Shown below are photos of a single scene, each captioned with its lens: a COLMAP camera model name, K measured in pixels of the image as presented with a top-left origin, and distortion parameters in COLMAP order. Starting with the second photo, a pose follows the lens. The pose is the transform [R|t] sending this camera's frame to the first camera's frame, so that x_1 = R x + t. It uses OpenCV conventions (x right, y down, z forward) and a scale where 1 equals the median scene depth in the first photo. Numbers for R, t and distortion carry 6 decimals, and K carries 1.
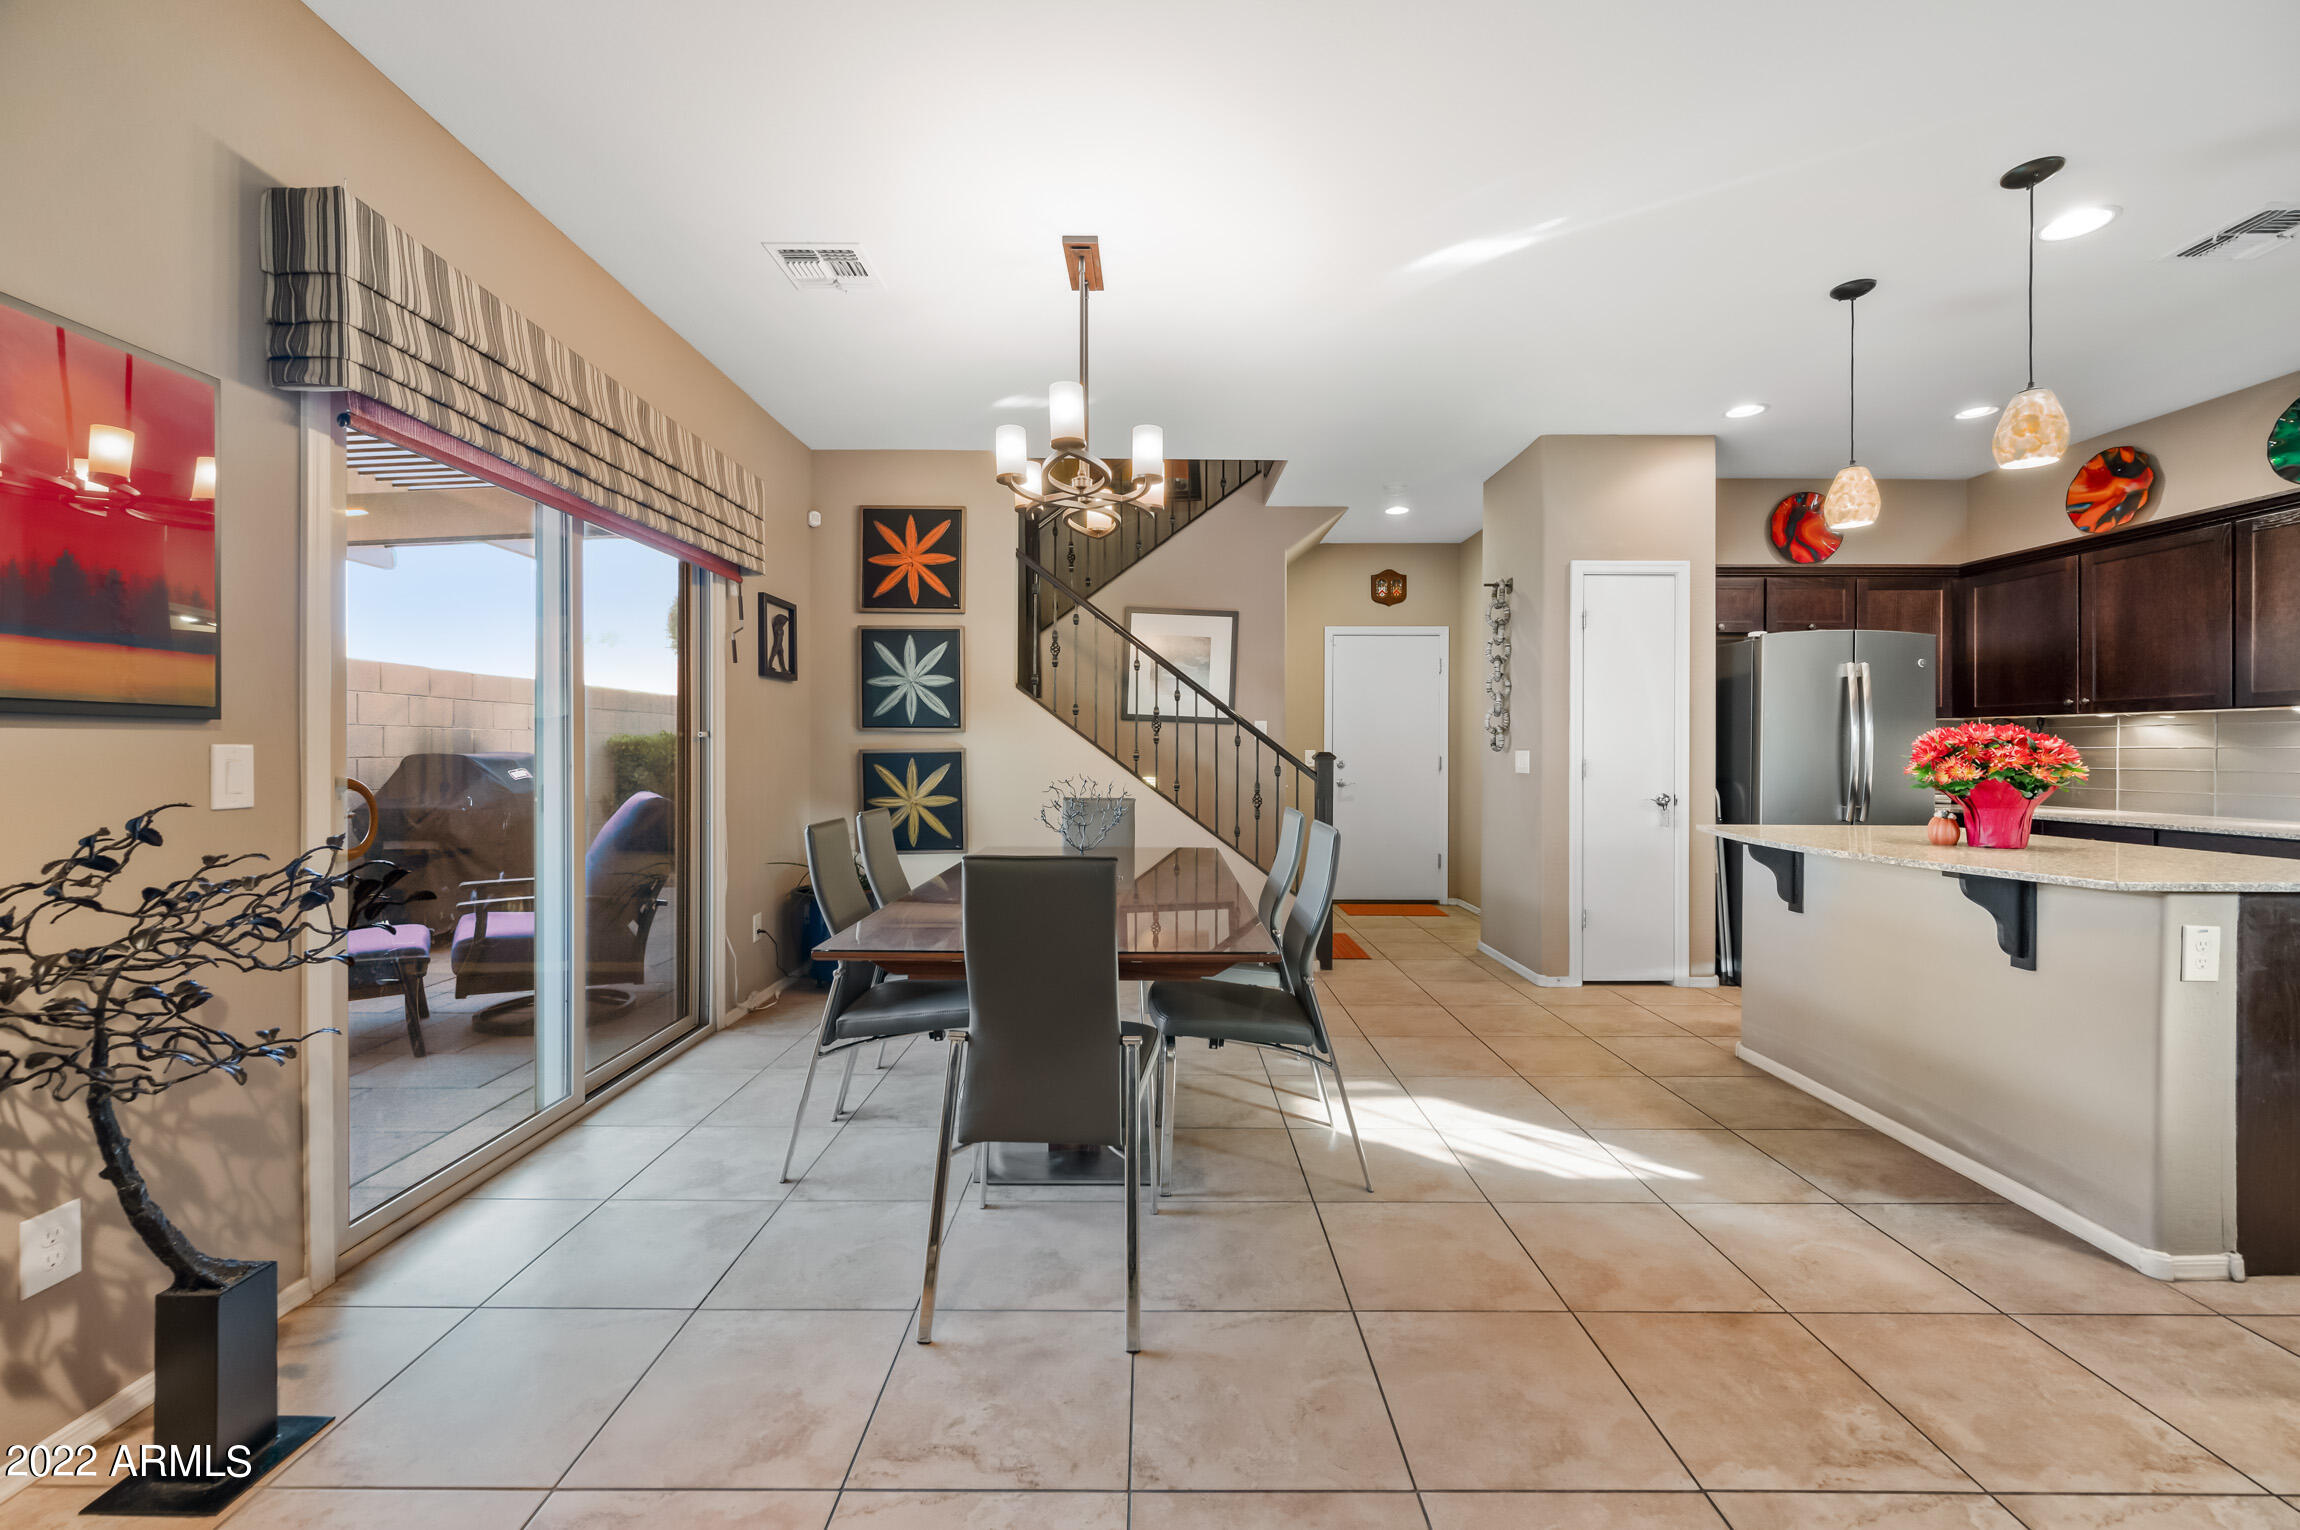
lens RADIAL K [[914.4, 0, 1144.7], [0, 914.4, 751.5], [0, 0, 1]] dist [-0.002715, 0.000651]
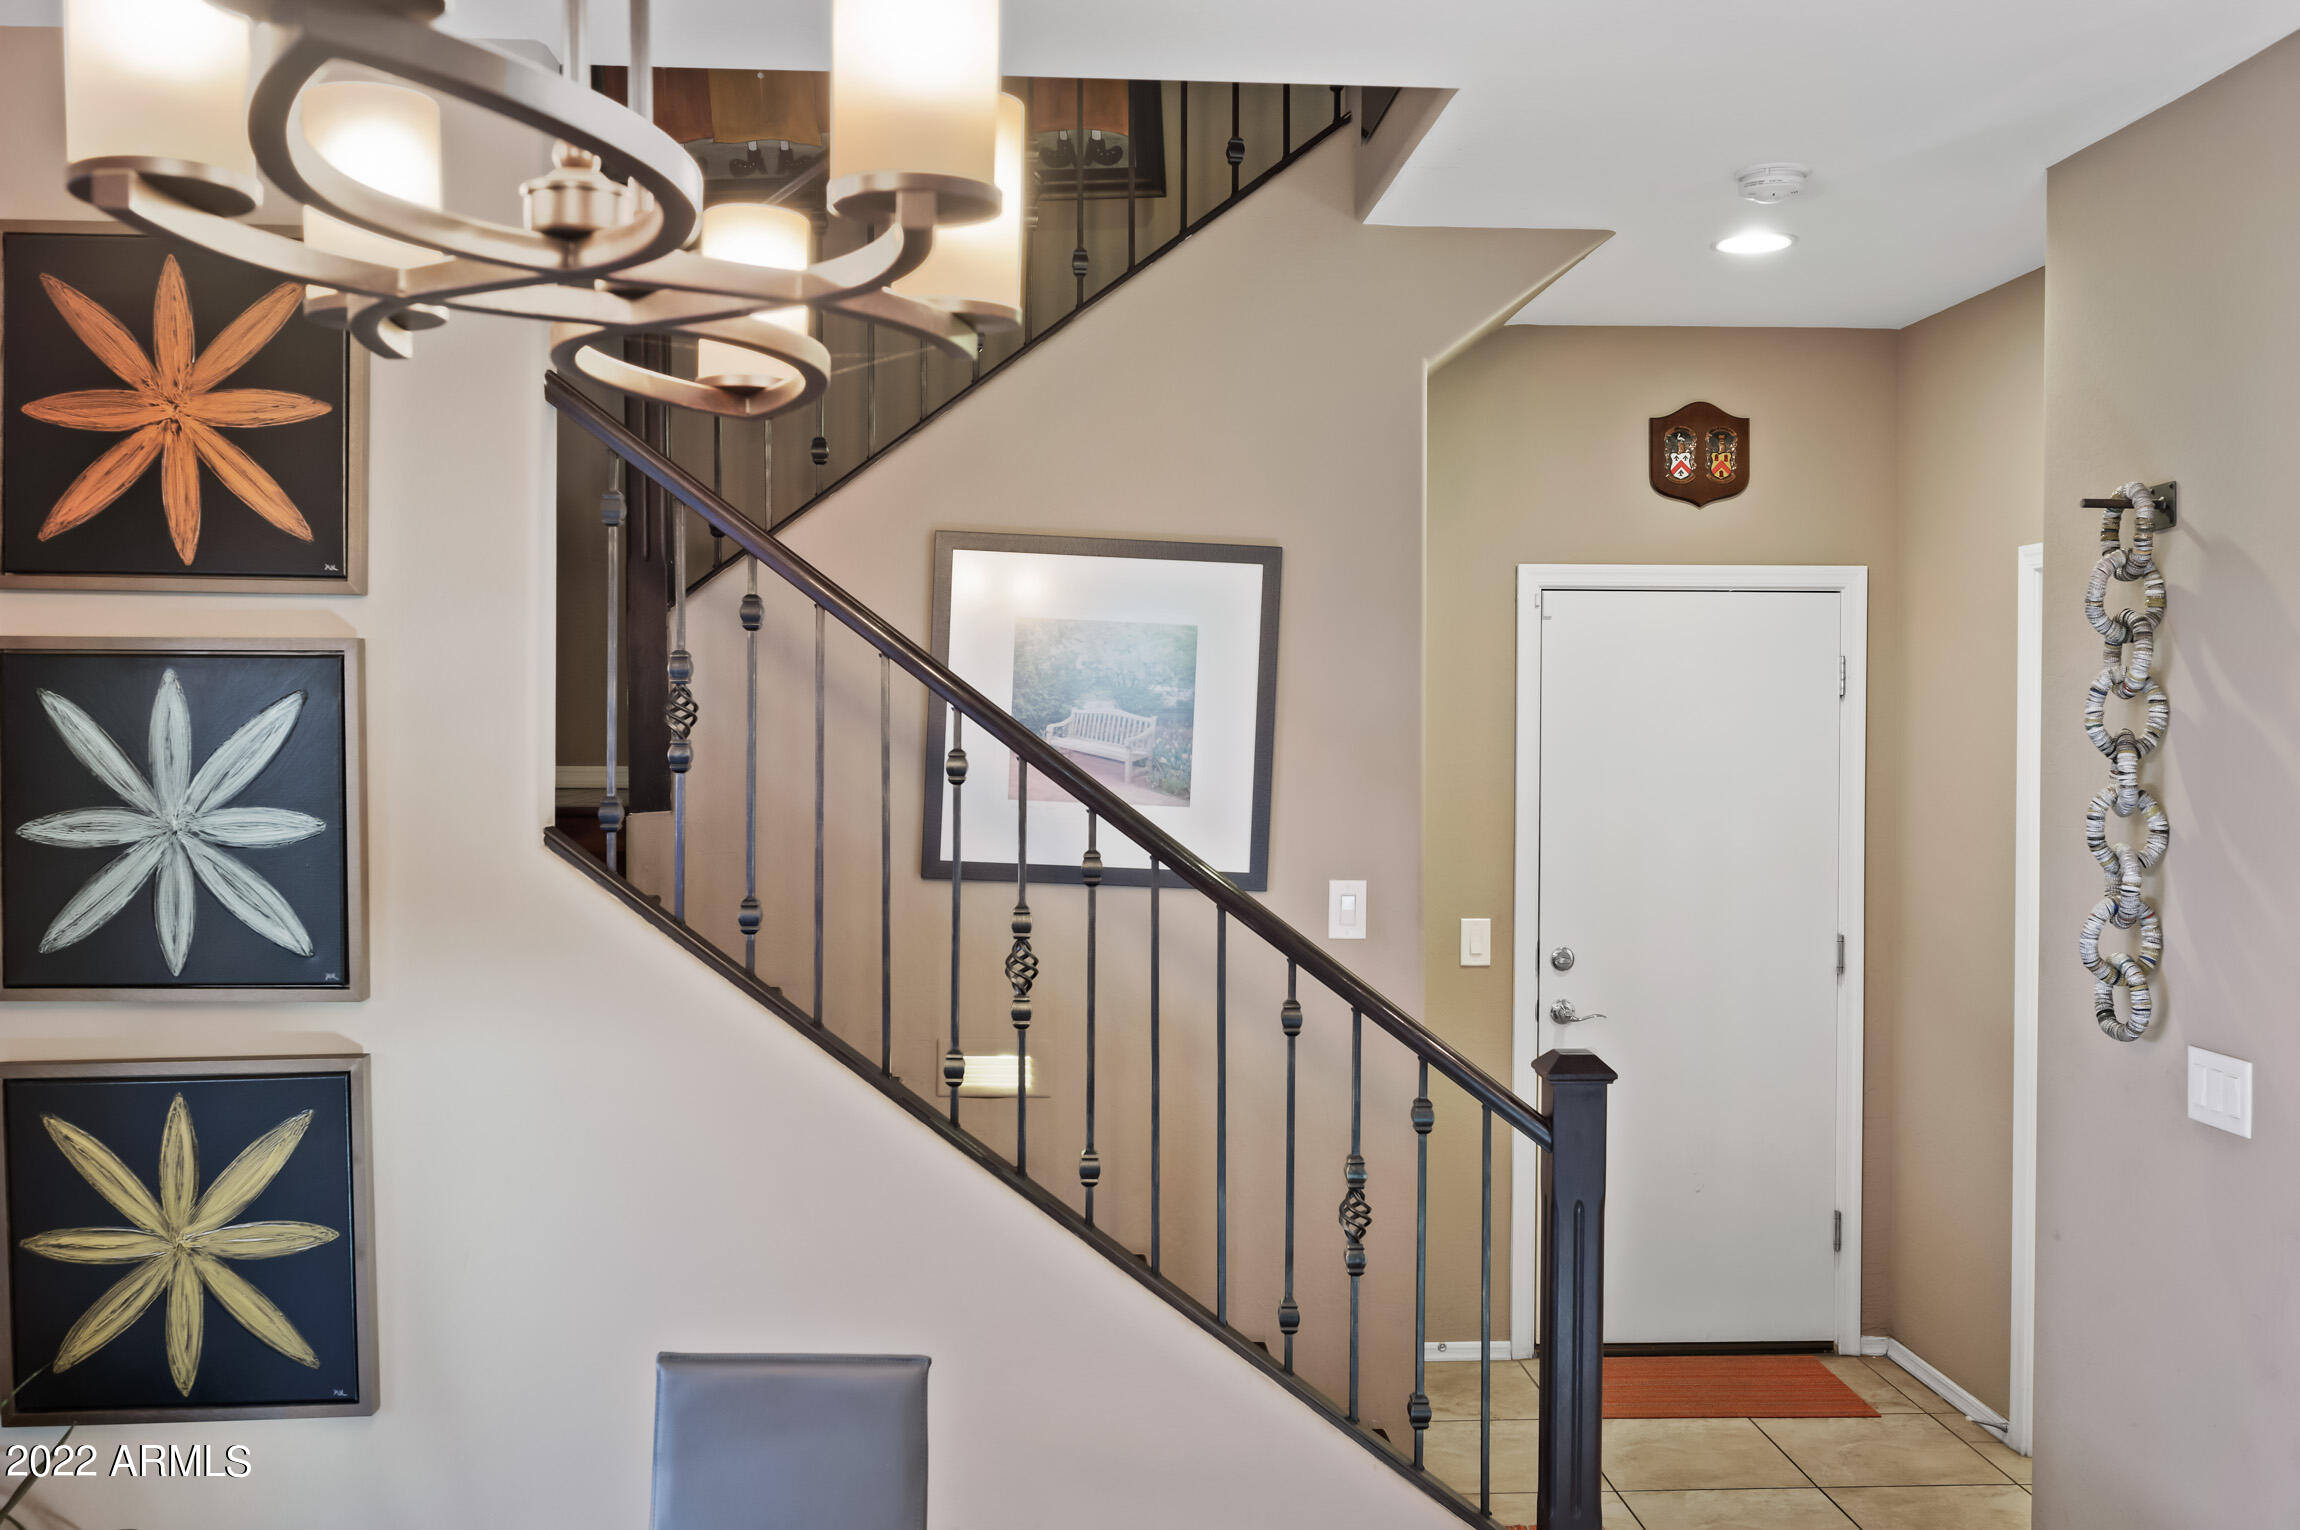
lens RADIAL K [[2008.7, 0, 1125.5], [0, 2008.7, 728.4], [0, 0, 1]] dist [-0.004099, 0.005530]
pose [[0.998799, 0.001983, 0.048958, 0.014625], [-0.002325, 0.999973, 0.006930, -0.113757], [-0.048943, -0.007035, 0.998777, 0.348661]]
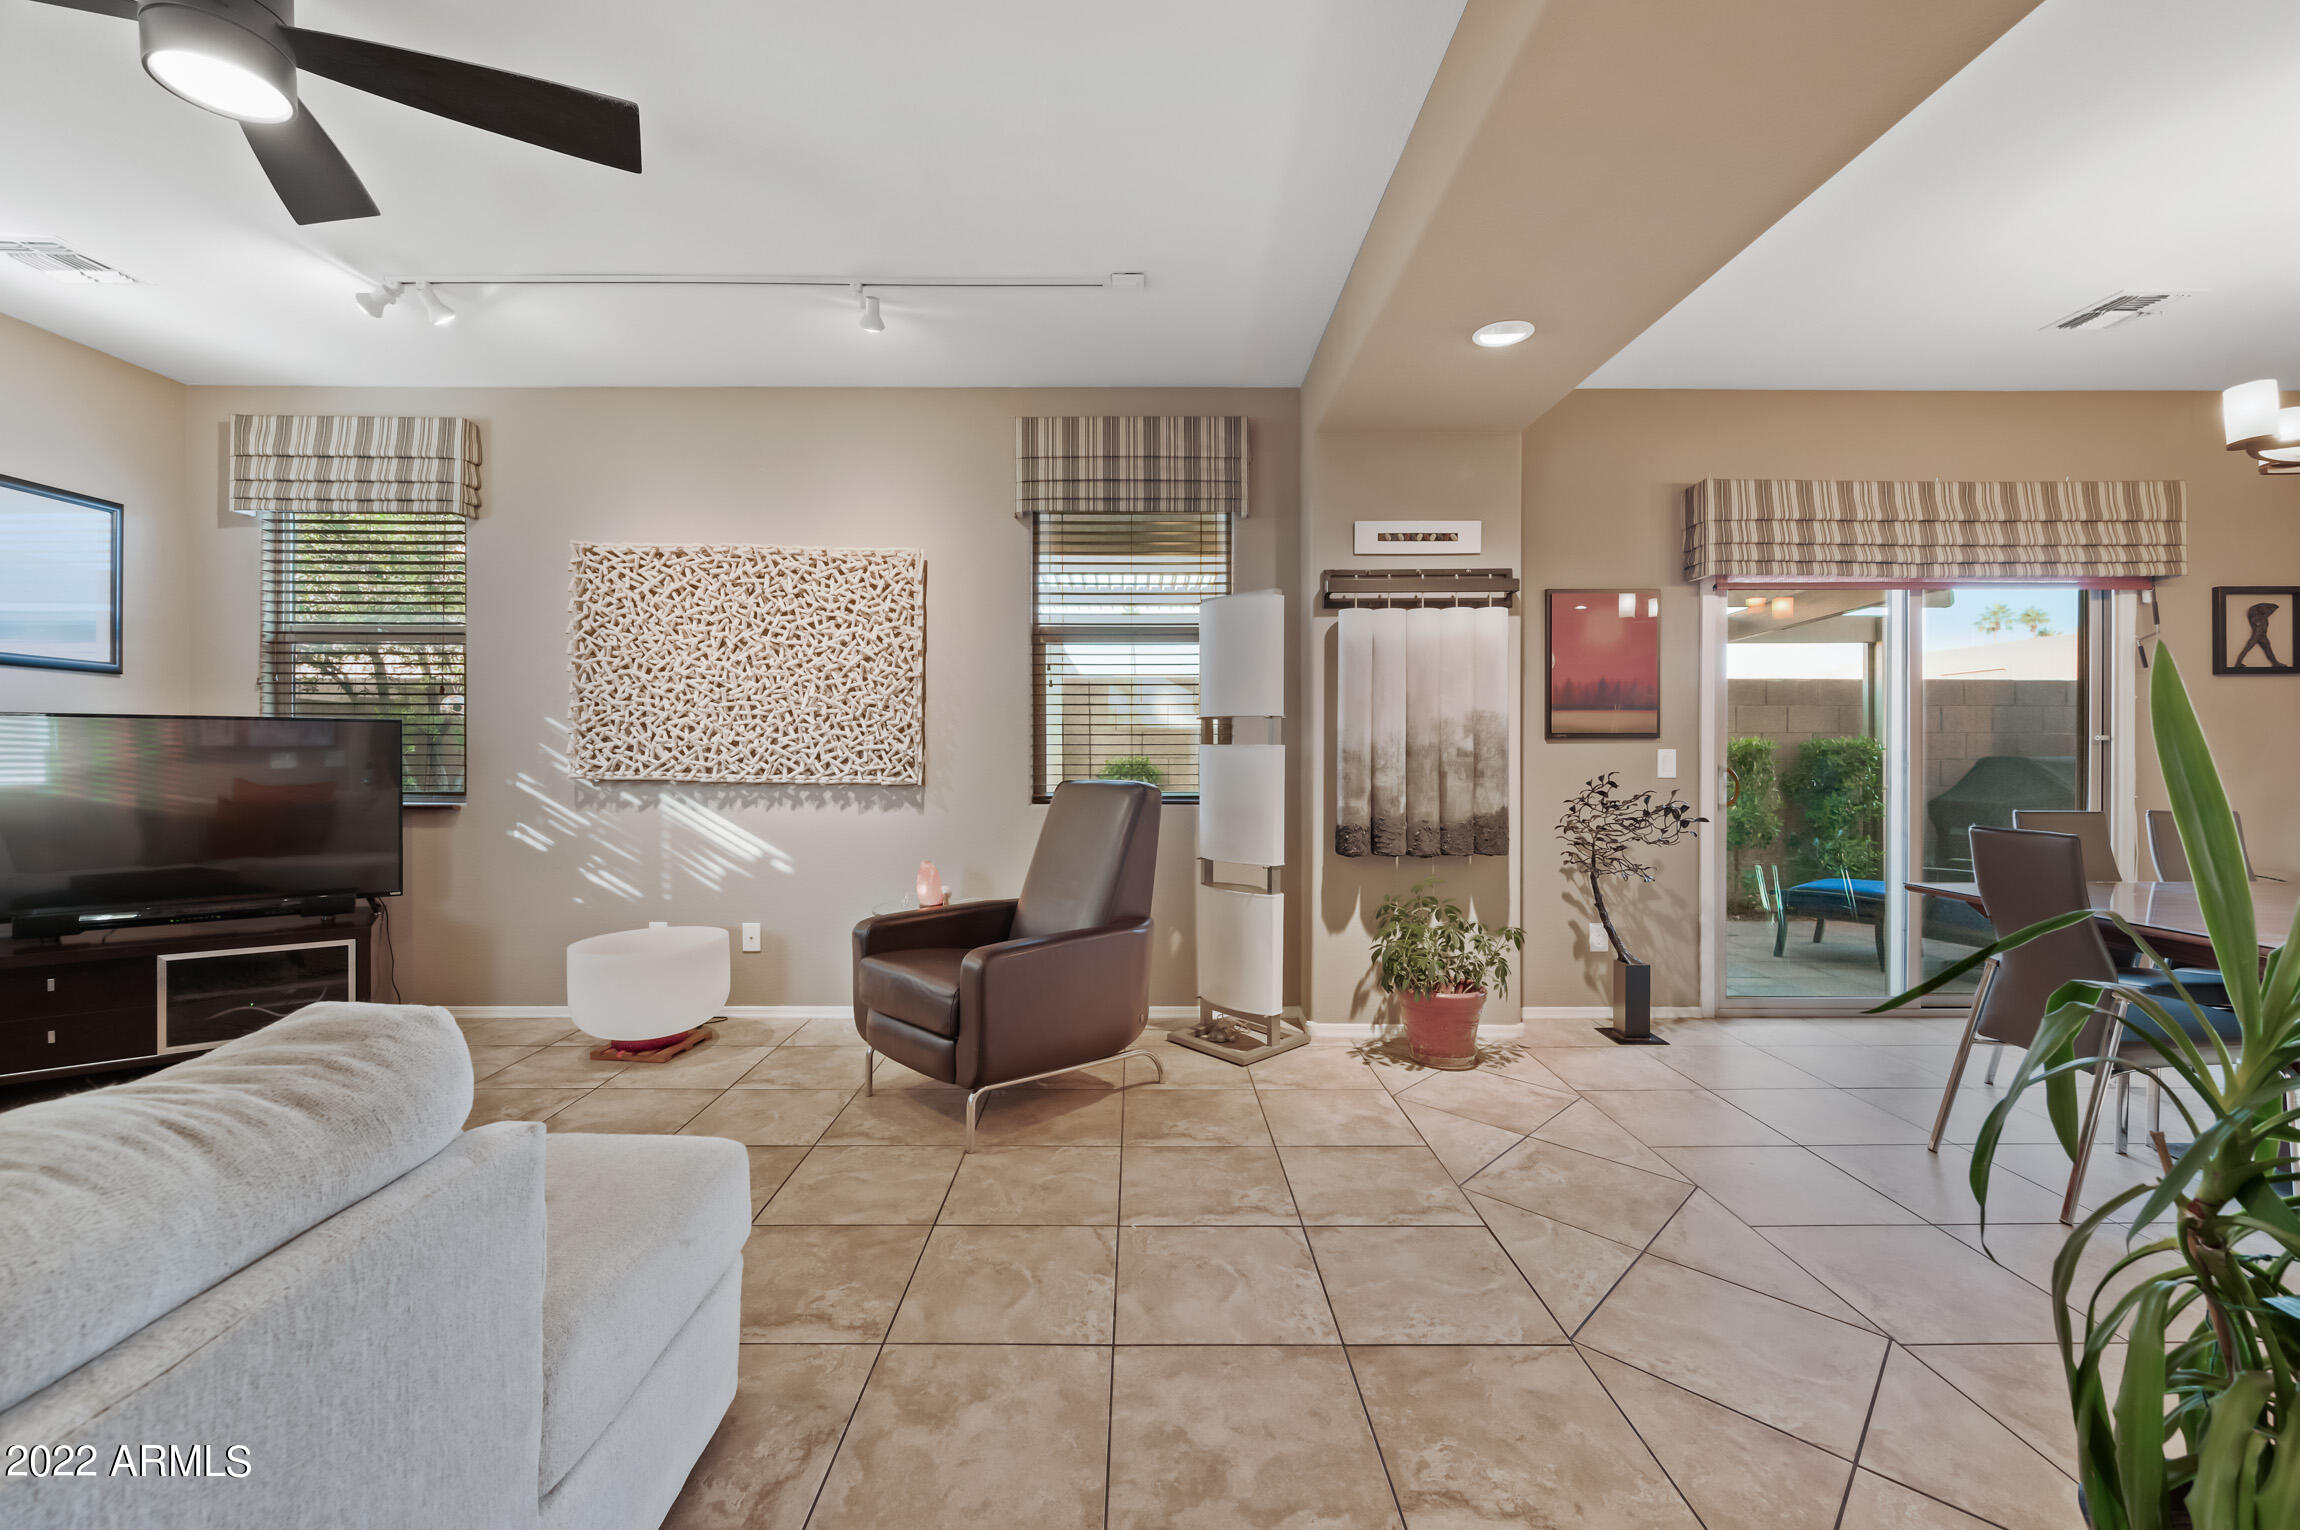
lens RADIAL K [[914.4, 0, 1142.9], [0, 914.4, 755.2], [0, 0, 1]] dist [-0.002715, 0.000651]
pose [[0.000529, 0.002846, -0.999996, 0.462279], [-0.002526, 0.999993, 0.002844, 0.001514], [0.999997, 0.002525, 0.000536, -0.105681]]
